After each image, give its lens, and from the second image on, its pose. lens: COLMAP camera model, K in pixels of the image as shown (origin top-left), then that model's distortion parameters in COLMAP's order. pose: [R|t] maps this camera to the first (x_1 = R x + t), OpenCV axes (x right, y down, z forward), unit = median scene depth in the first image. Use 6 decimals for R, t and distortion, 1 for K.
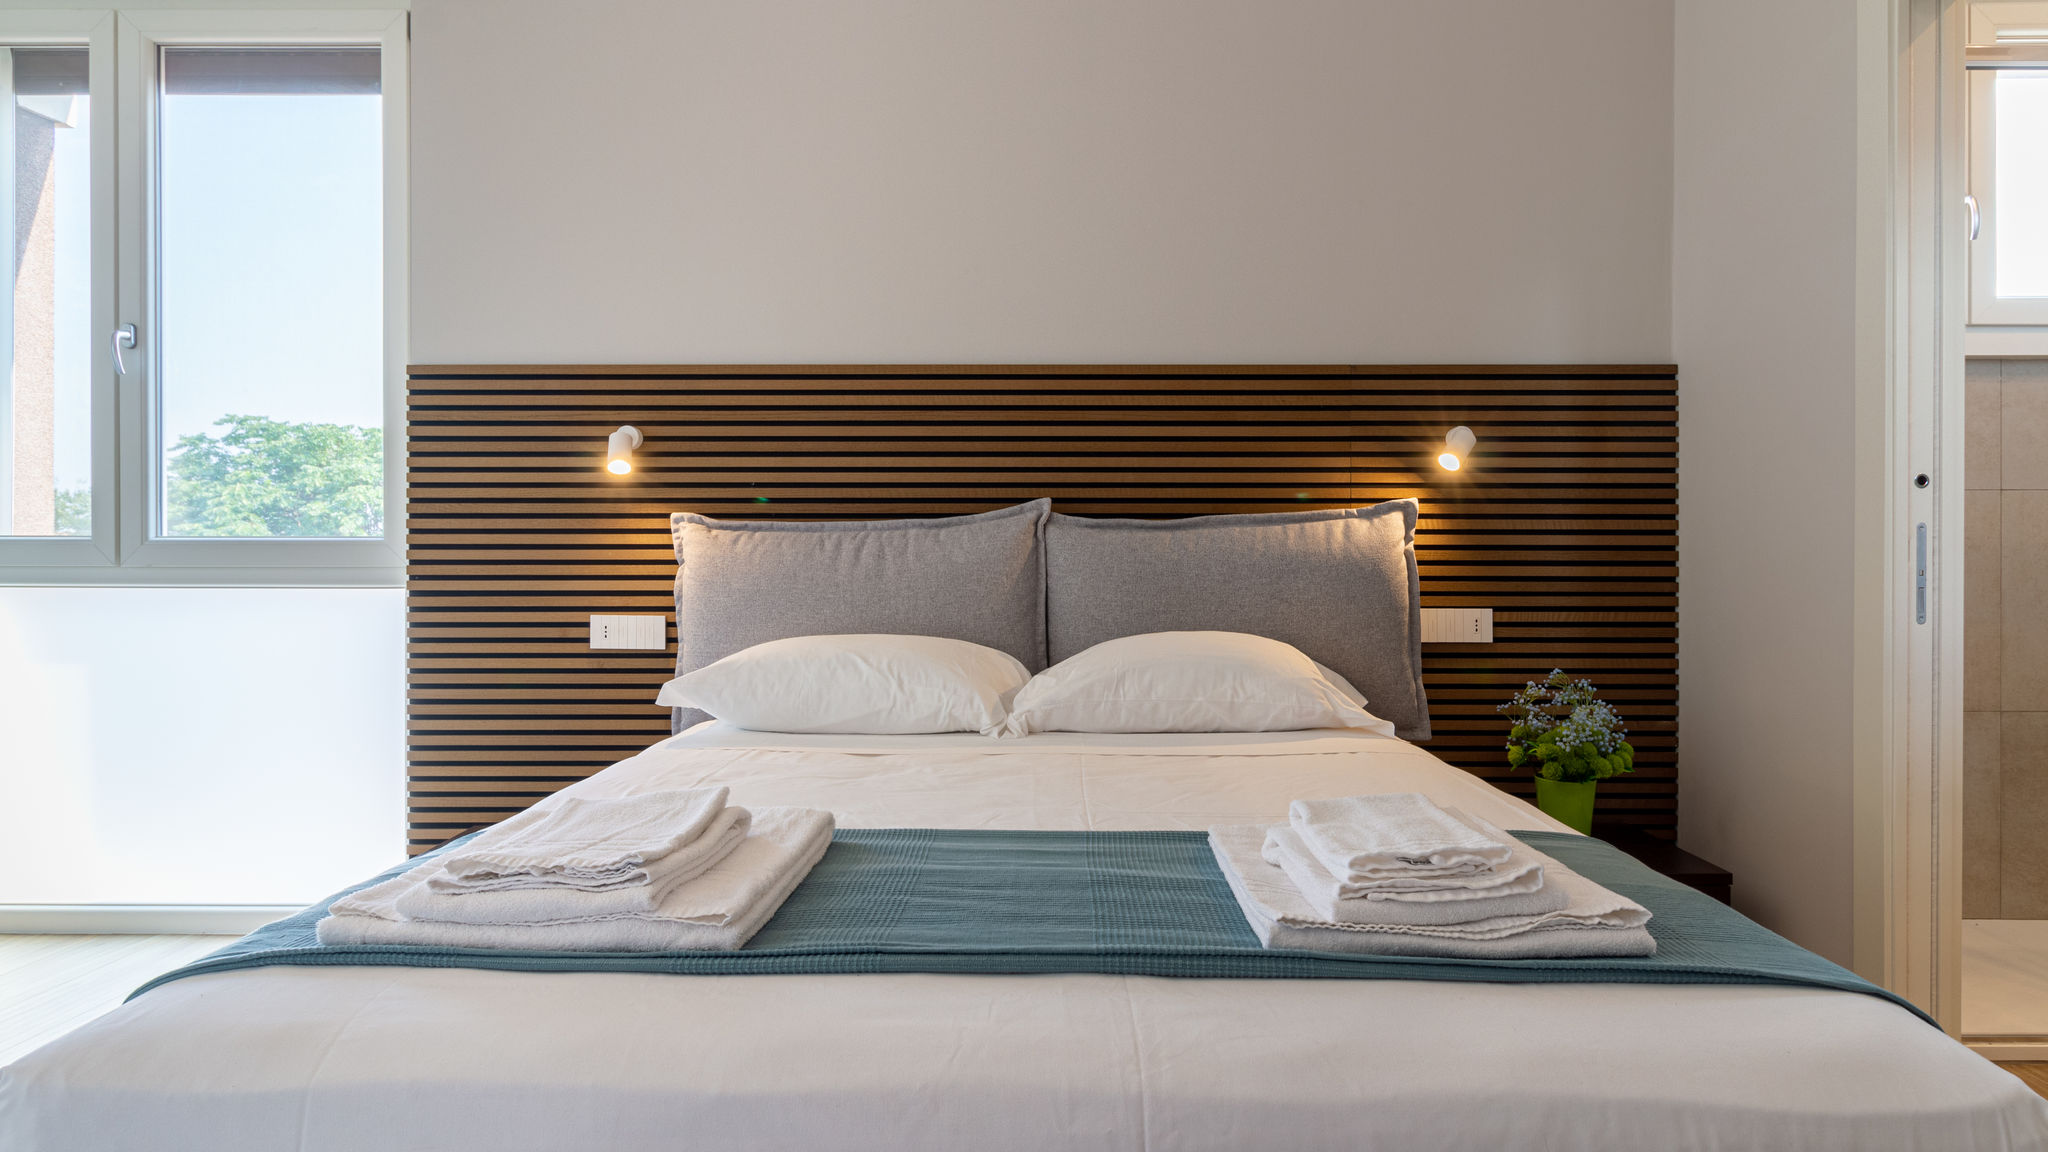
lens RADIAL K [[1129.7, 0, 1033.9], [0, 1129.7, 559.2], [0, 0, 1]] dist [0.002864, 0.000137]
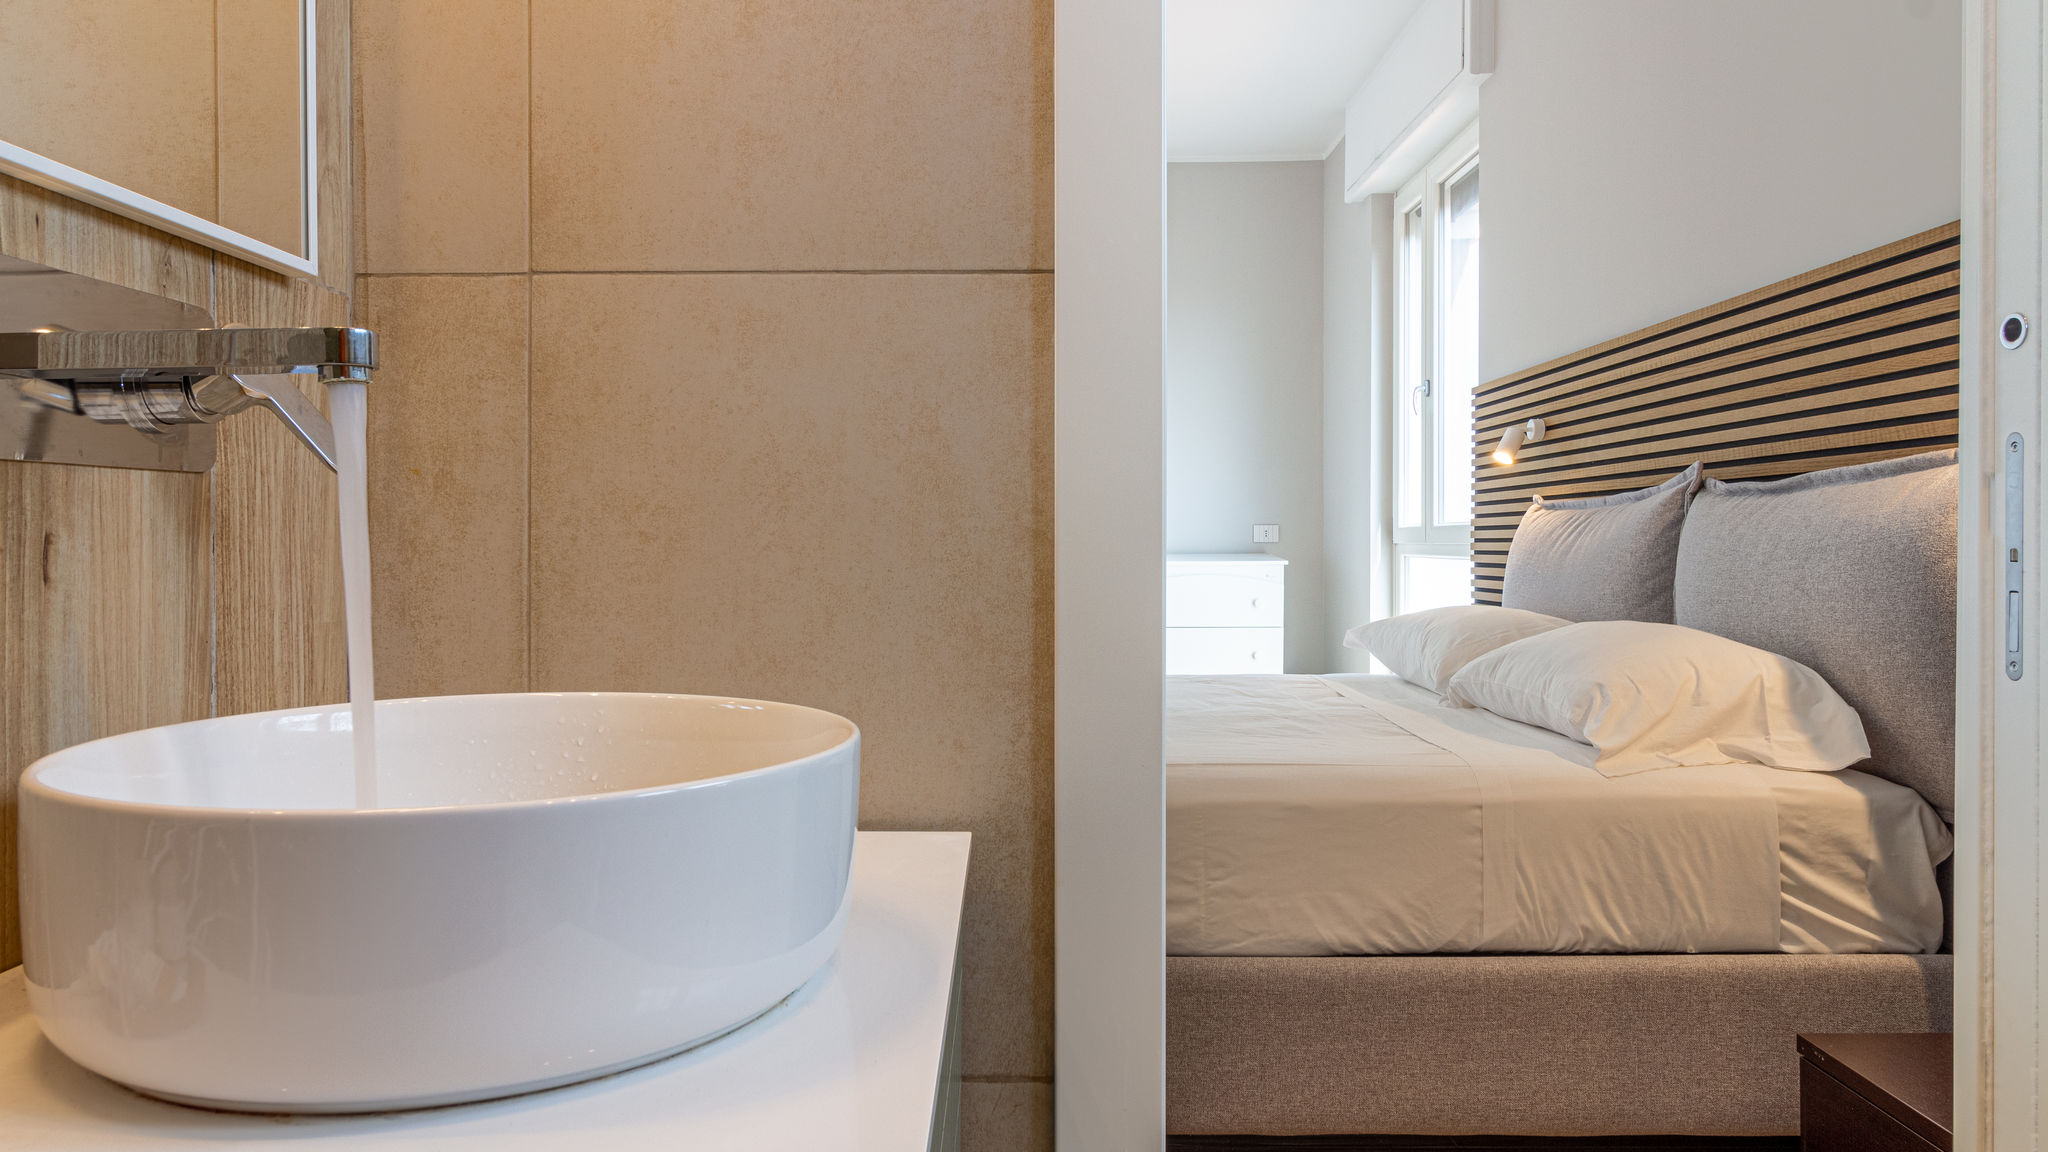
lens RADIAL K [[1298.9, 0, 1023.6], [0, 1298.9, 555.8], [0, 0, 1]] dist [-0.007312, -0.001317]
pose [[0.019305, 0.009317, -0.999770, 0.968154], [0.004625, 0.999945, 0.009408, 0.004099], [0.999803, -0.004806, 0.019261, 0.479085]]
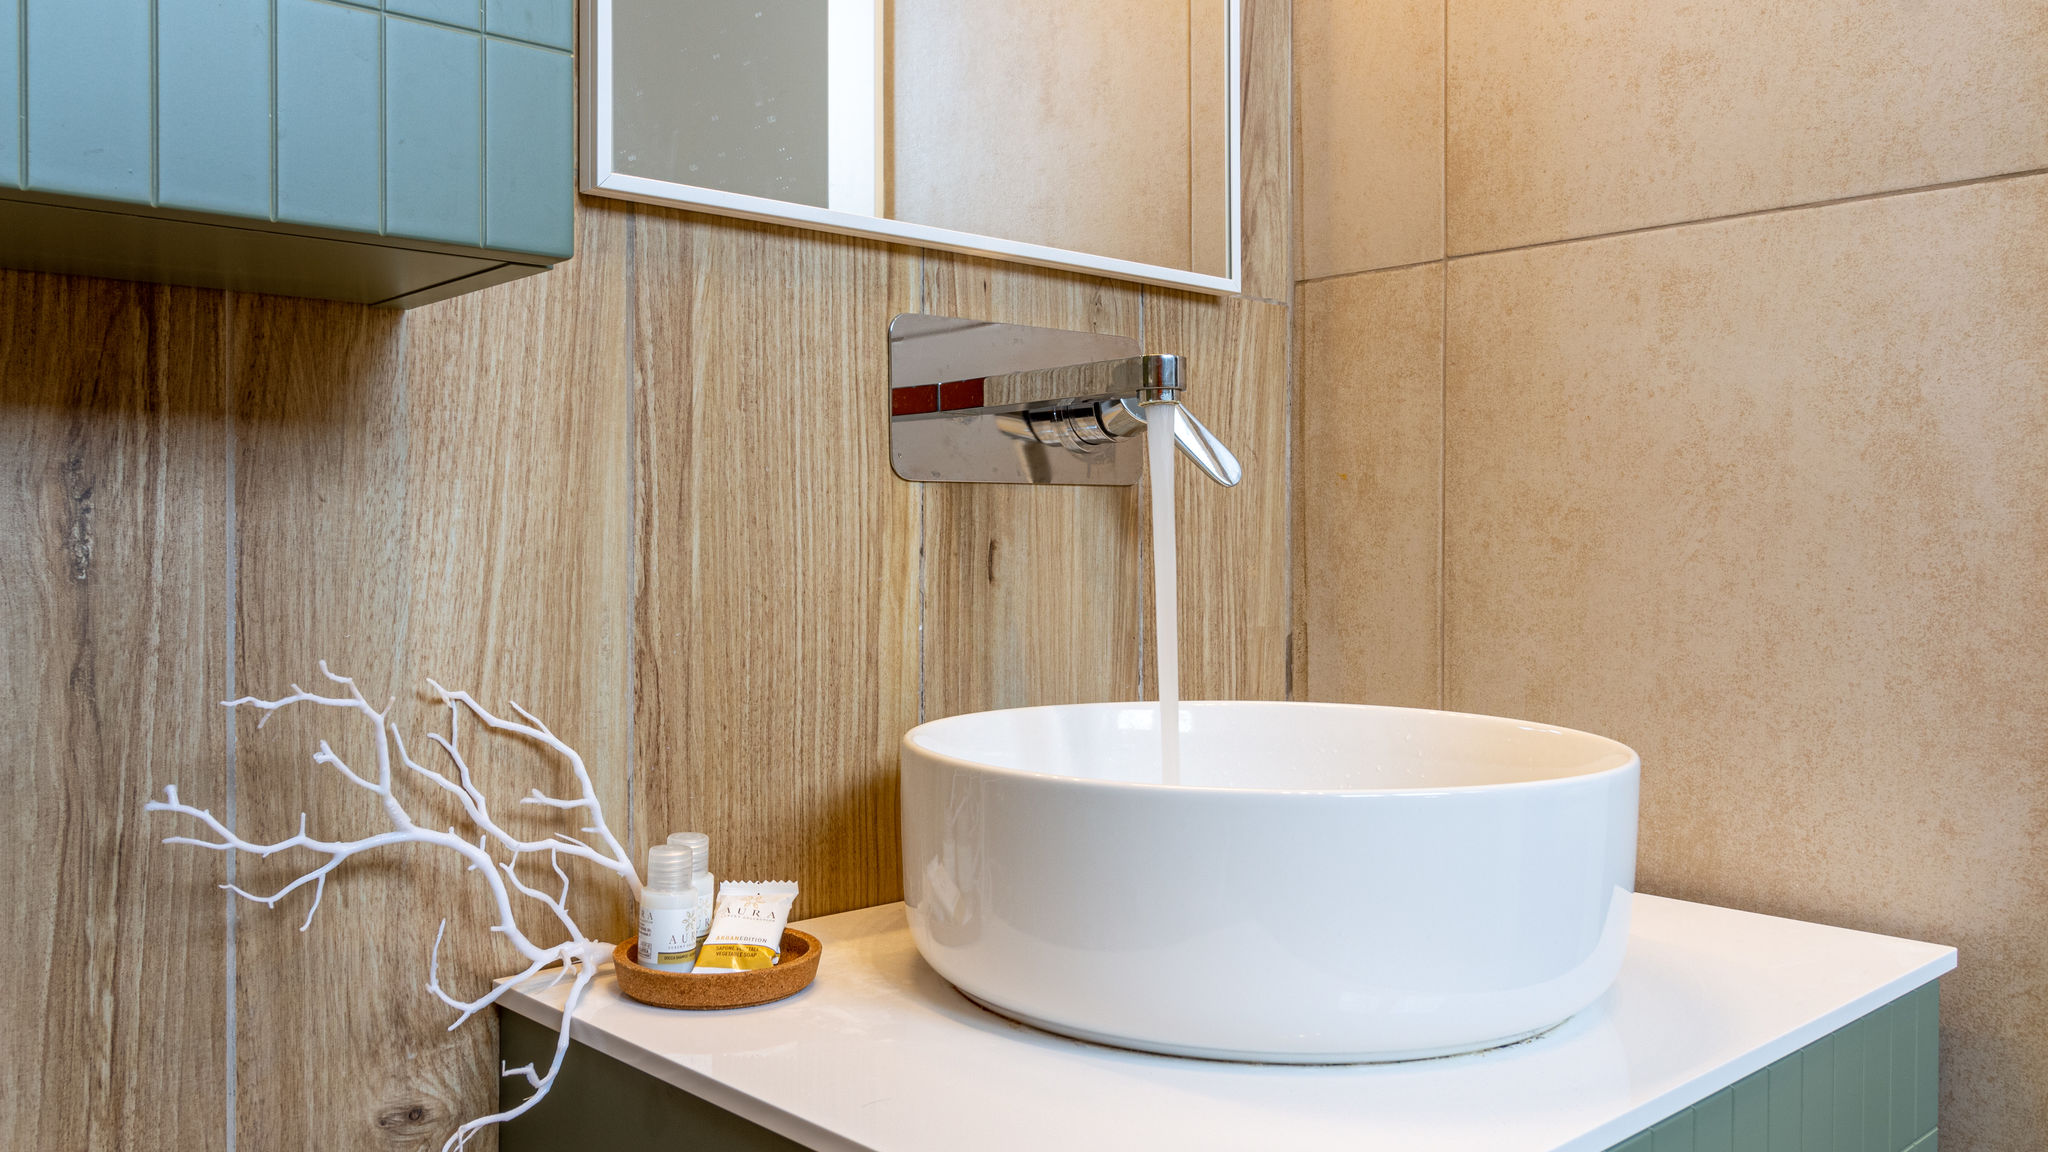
lens RADIAL K [[1688.0, 0, 1040.3], [0, 1688.0, 574.5], [0, 0, 1]] dist [-0.001609, 0.001144]
pose [[-0.731845, 0.008563, -0.681417, 1.024461], [-0.001539, 0.999898, 0.014219, 0.000897], [0.681469, 0.011455, -0.731757, 1.147658]]
